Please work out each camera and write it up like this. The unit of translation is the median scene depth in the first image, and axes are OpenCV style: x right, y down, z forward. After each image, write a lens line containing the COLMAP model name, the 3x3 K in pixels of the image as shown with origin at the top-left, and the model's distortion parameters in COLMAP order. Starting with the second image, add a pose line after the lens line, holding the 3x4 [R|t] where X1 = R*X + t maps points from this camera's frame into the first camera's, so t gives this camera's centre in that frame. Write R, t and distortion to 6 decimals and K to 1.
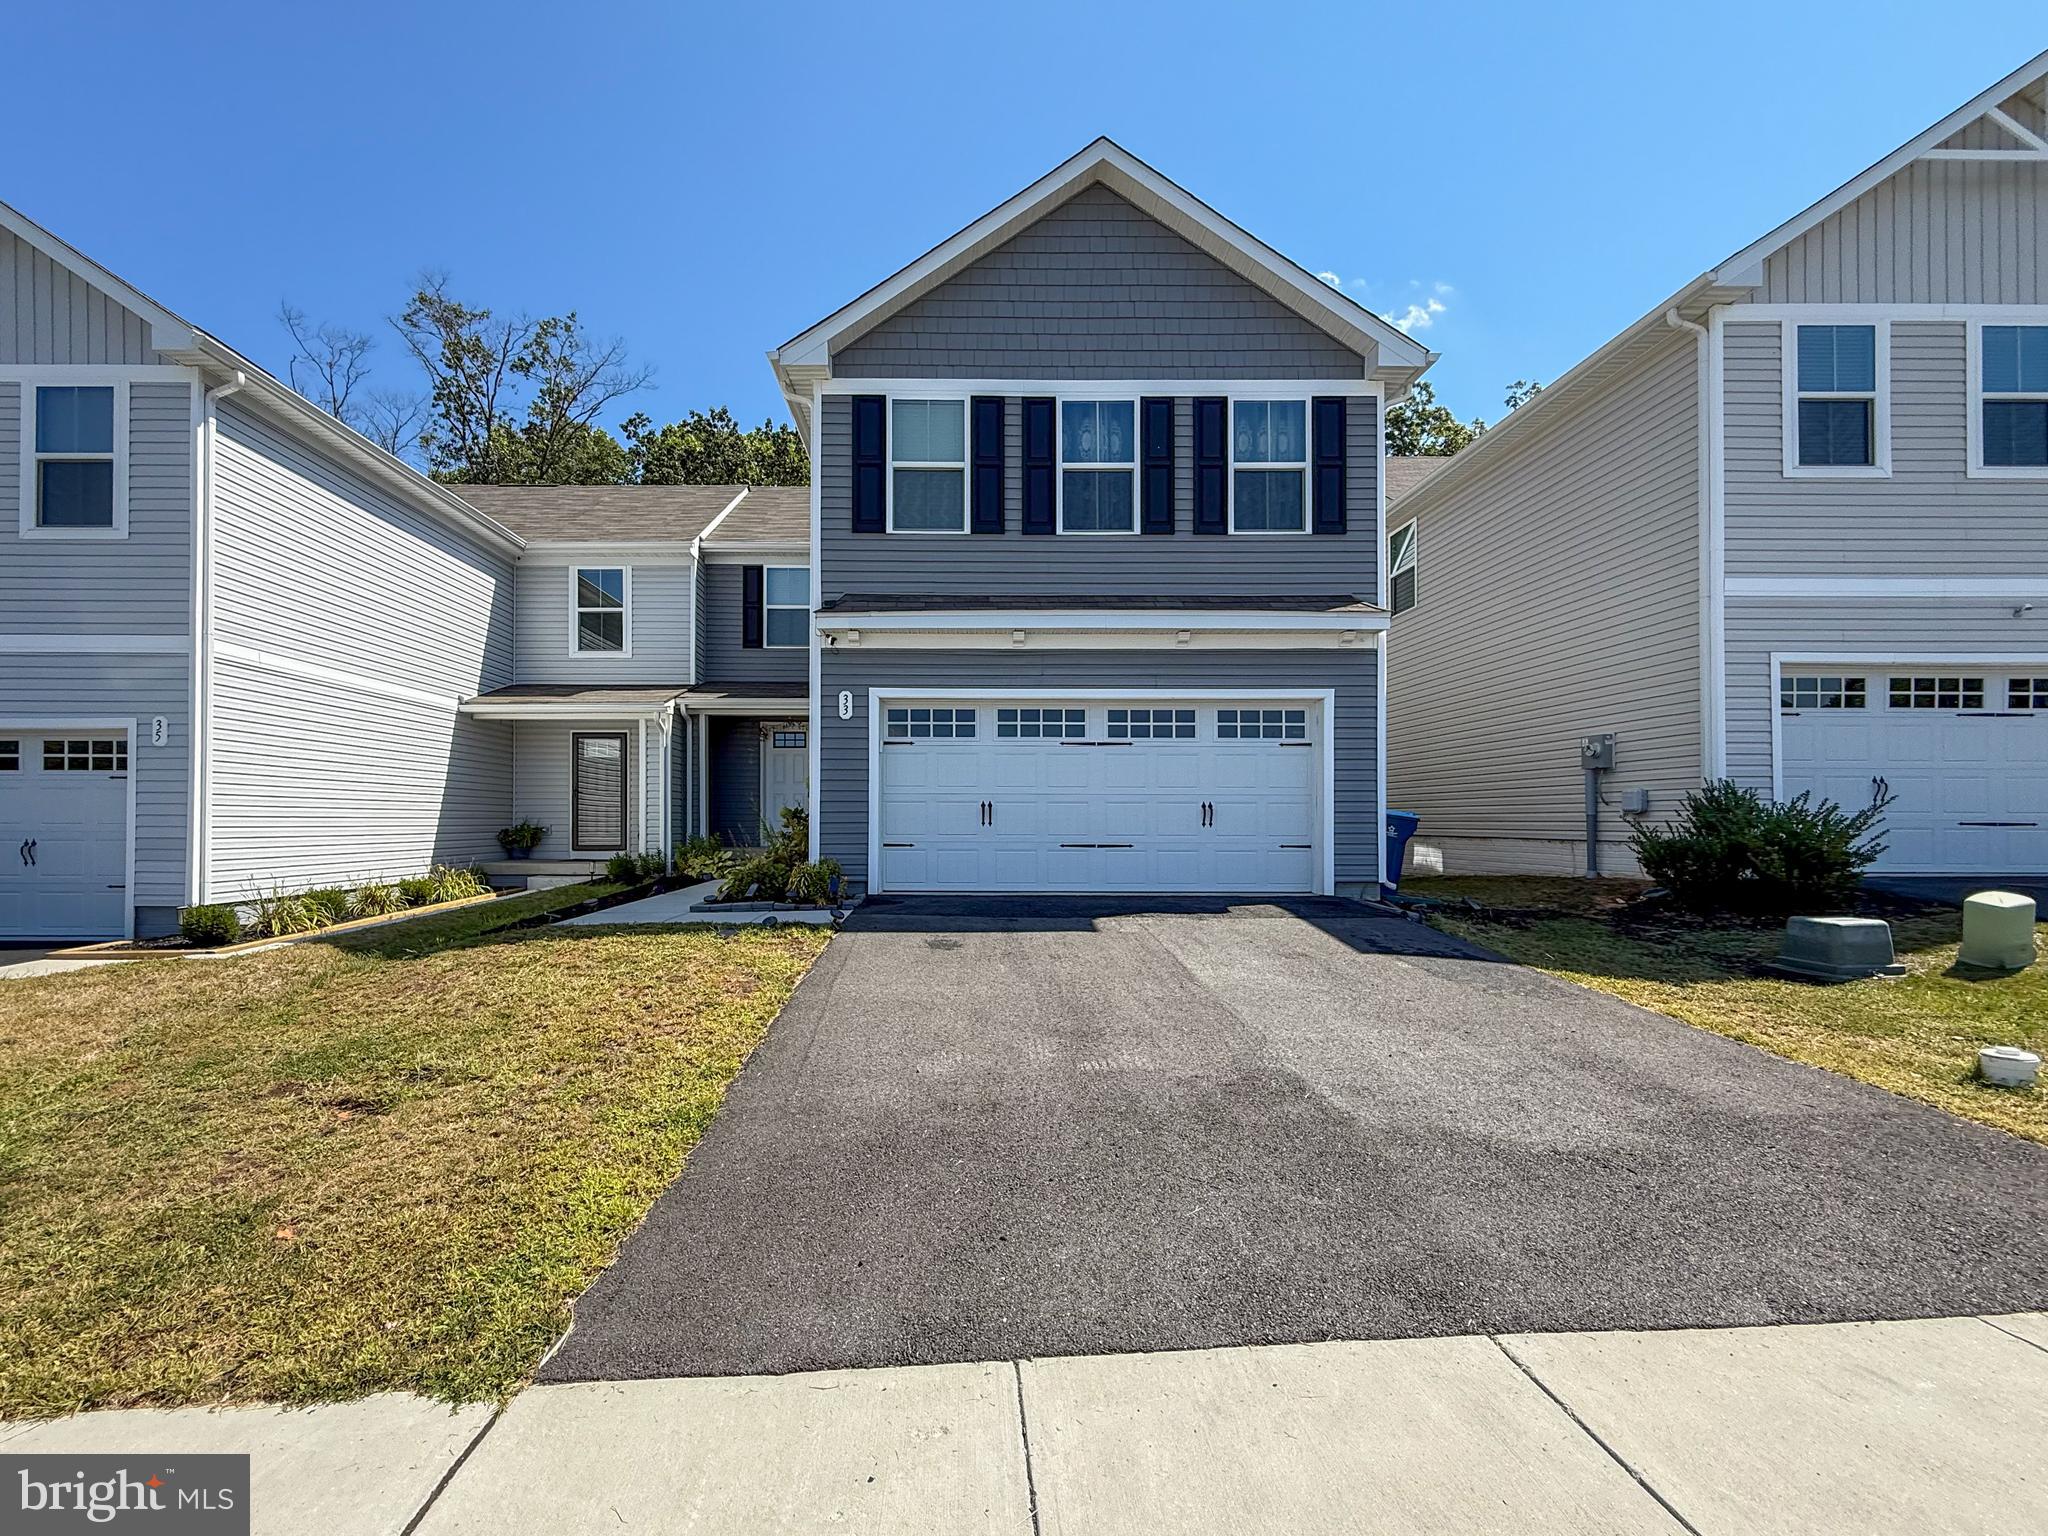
lens RADIAL K [[840.9, 0, 958.5], [0, 840.9, 814.0], [0, 0, 1]] dist [-0.000621, -0.000077]
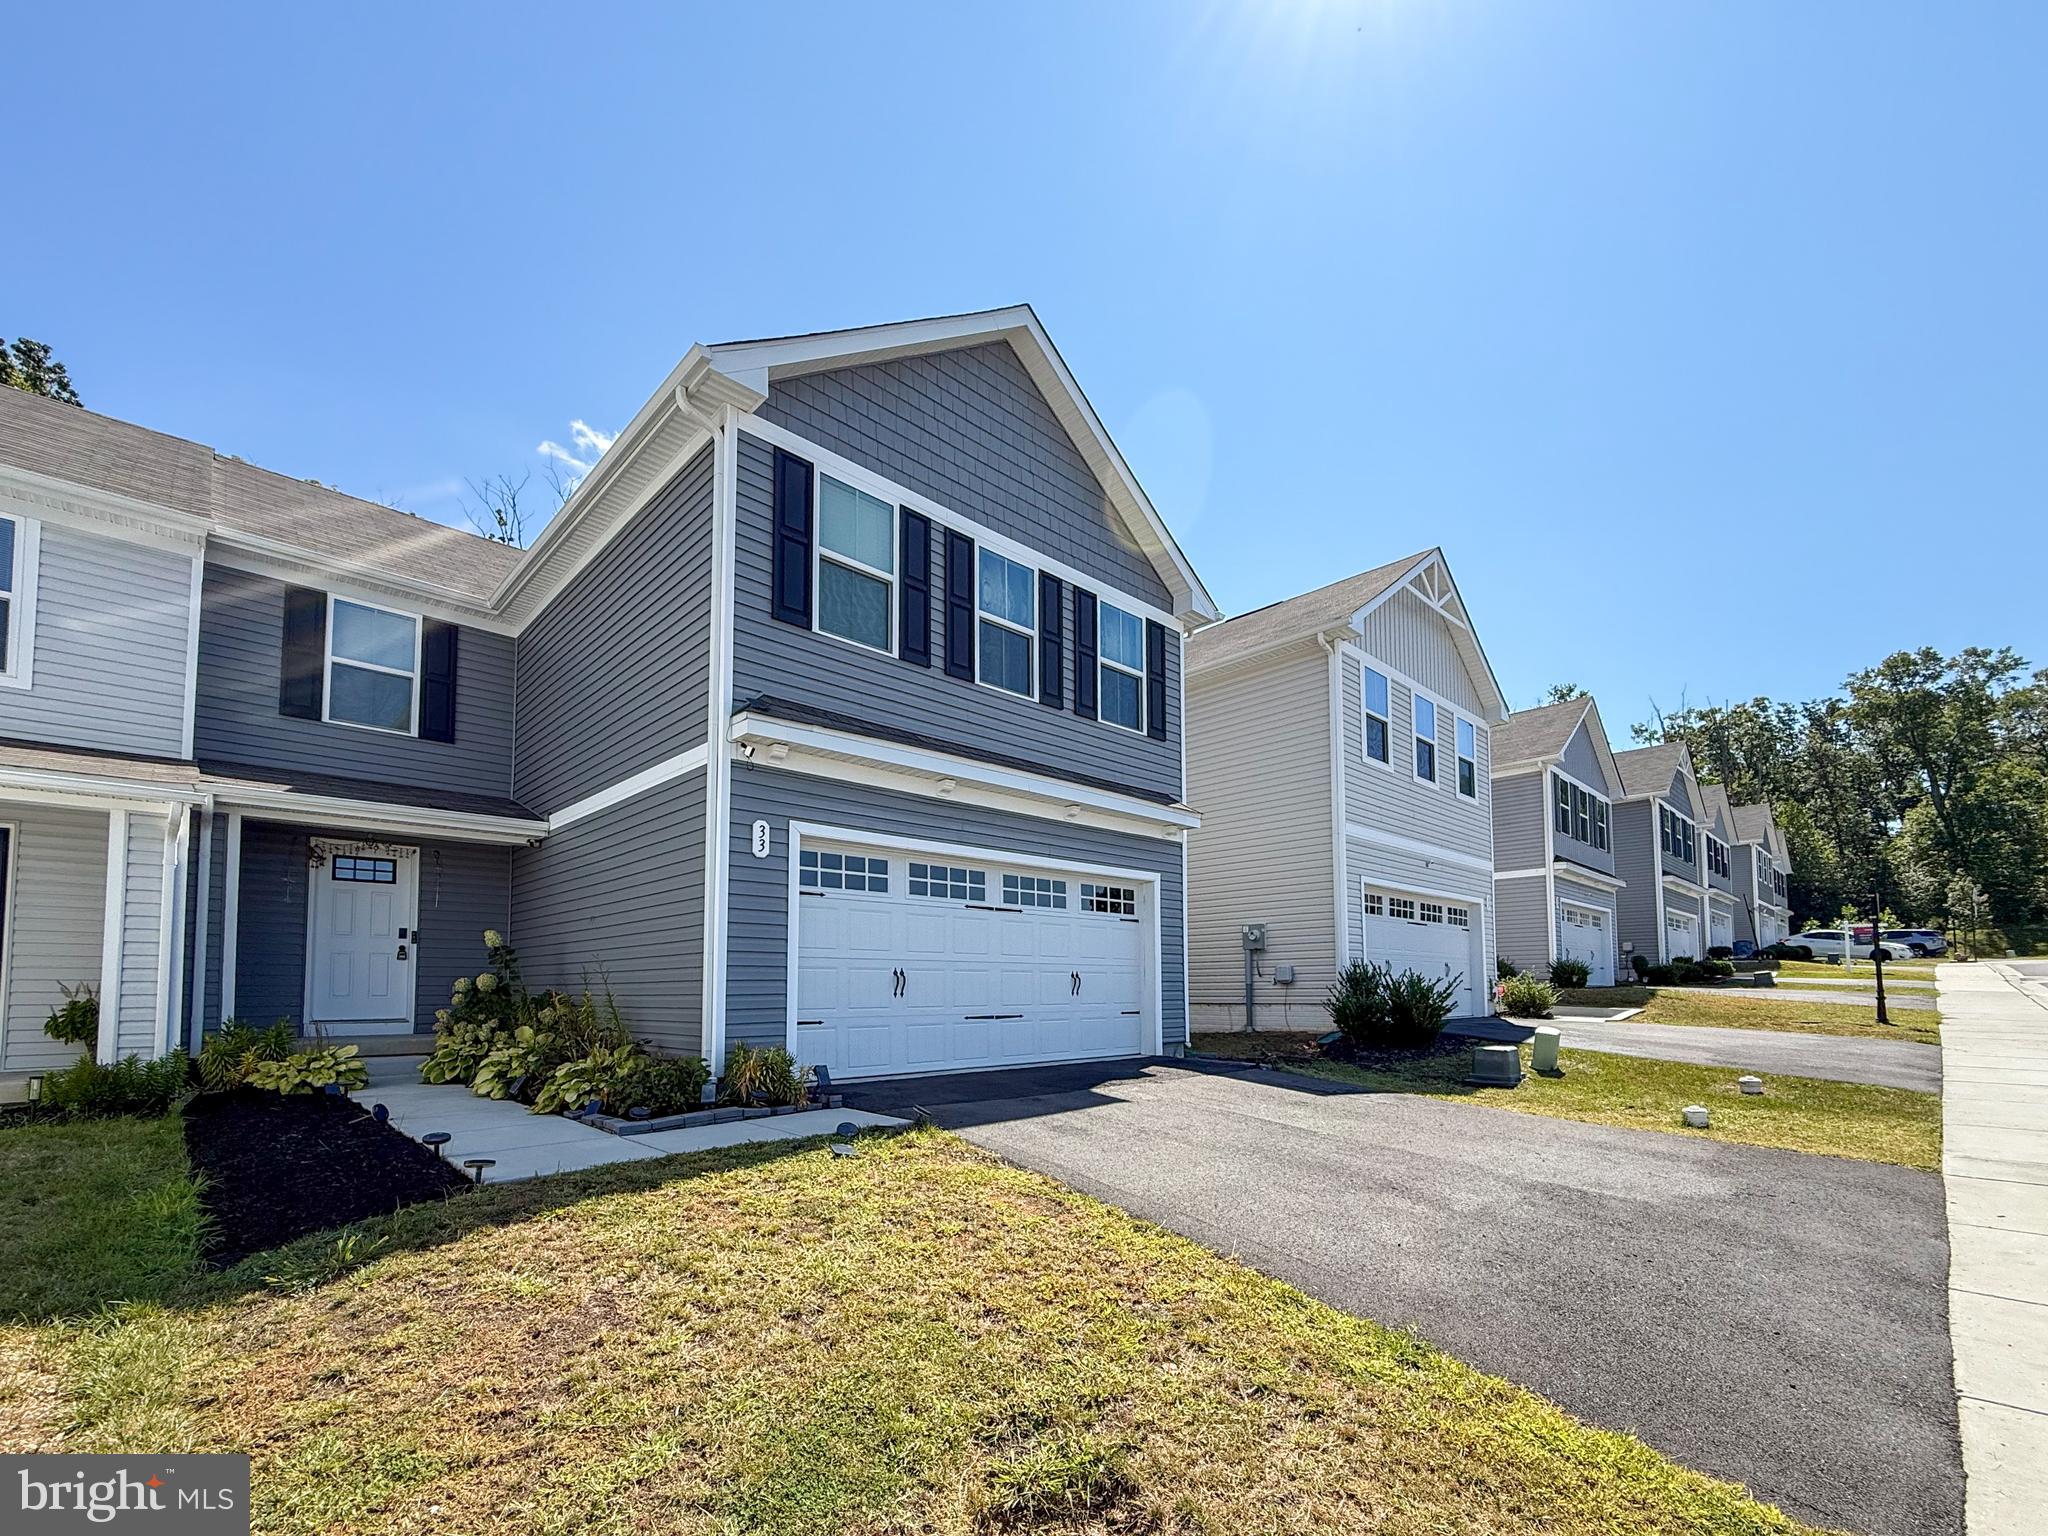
lens RADIAL K [[885.7, 0, 1054.8], [0, 885.7, 935.8], [0, 0, 1]] dist [-0.001357, -0.000116]
pose [[0.711576, 0.037769, 0.701593, -0.497065], [0.000357, 0.998535, -0.054117, 0.000742], [-0.702609, 0.038759, 0.710520, 0.248758]]
